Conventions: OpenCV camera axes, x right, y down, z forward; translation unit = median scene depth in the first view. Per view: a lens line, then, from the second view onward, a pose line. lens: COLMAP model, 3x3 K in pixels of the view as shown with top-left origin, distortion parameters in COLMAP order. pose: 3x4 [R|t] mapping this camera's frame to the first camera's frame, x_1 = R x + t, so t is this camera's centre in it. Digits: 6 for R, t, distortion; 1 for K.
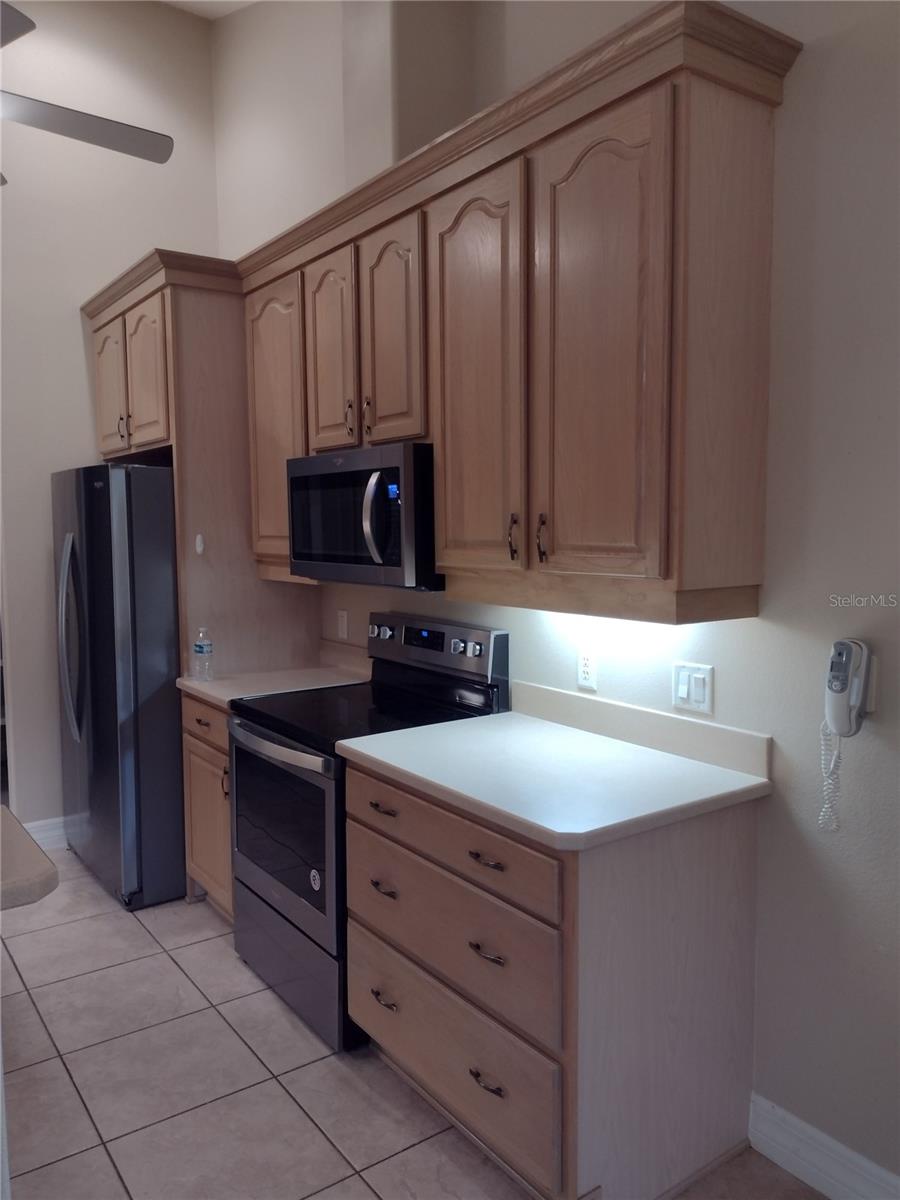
lens RADIAL K [[920.8, 0, 446.1], [0, 920.8, 600.7], [0, 0, 1]] dist [0.054607, -0.050694]
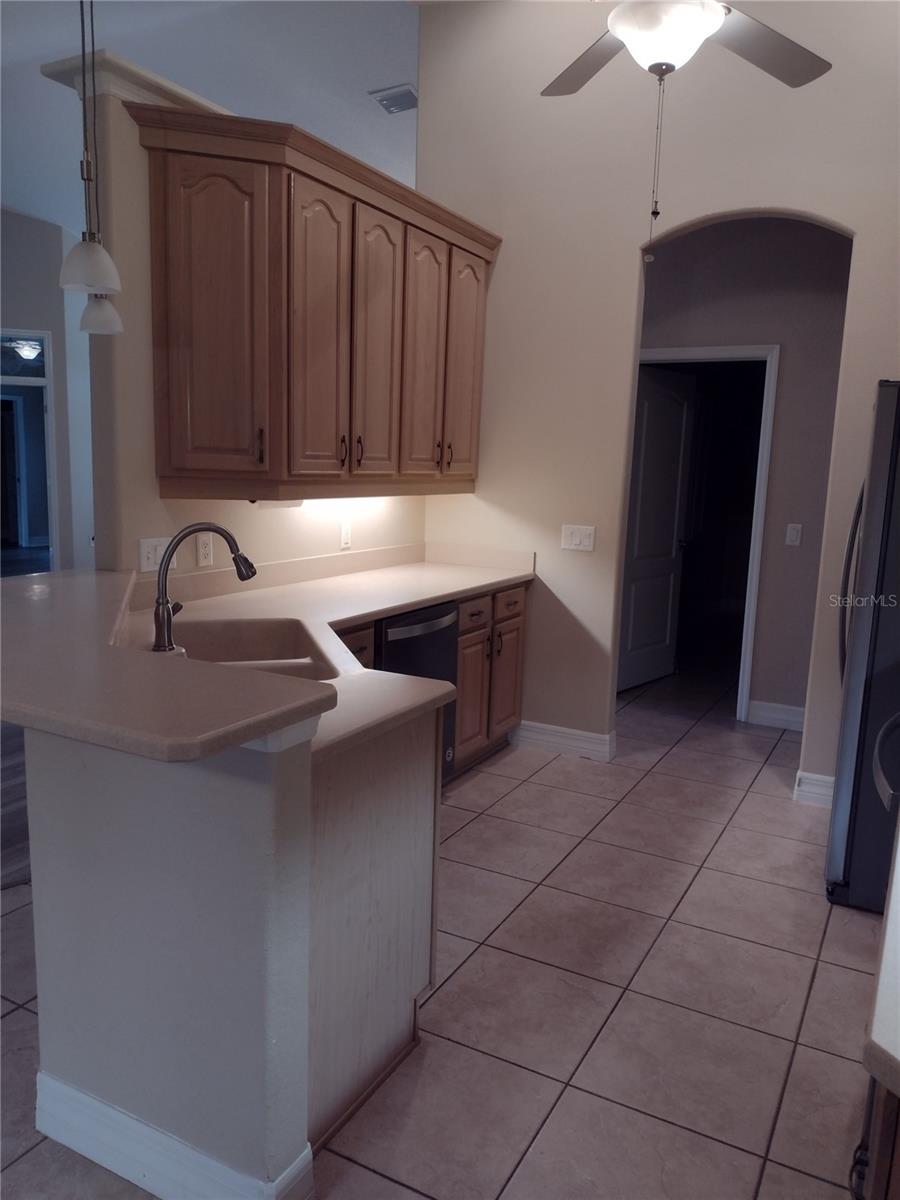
lens RADIAL K [[913.4, 0, 451.9], [0, 913.4, 602.7], [0, 0, 1]] dist [0.061161, -0.078036]
pose [[0.442790, 0.164147, -0.881472, 0.219696], [-0.111028, 0.985571, 0.127760, -0.013472], [0.889725, 0.041297, 0.454626, 0.280227]]
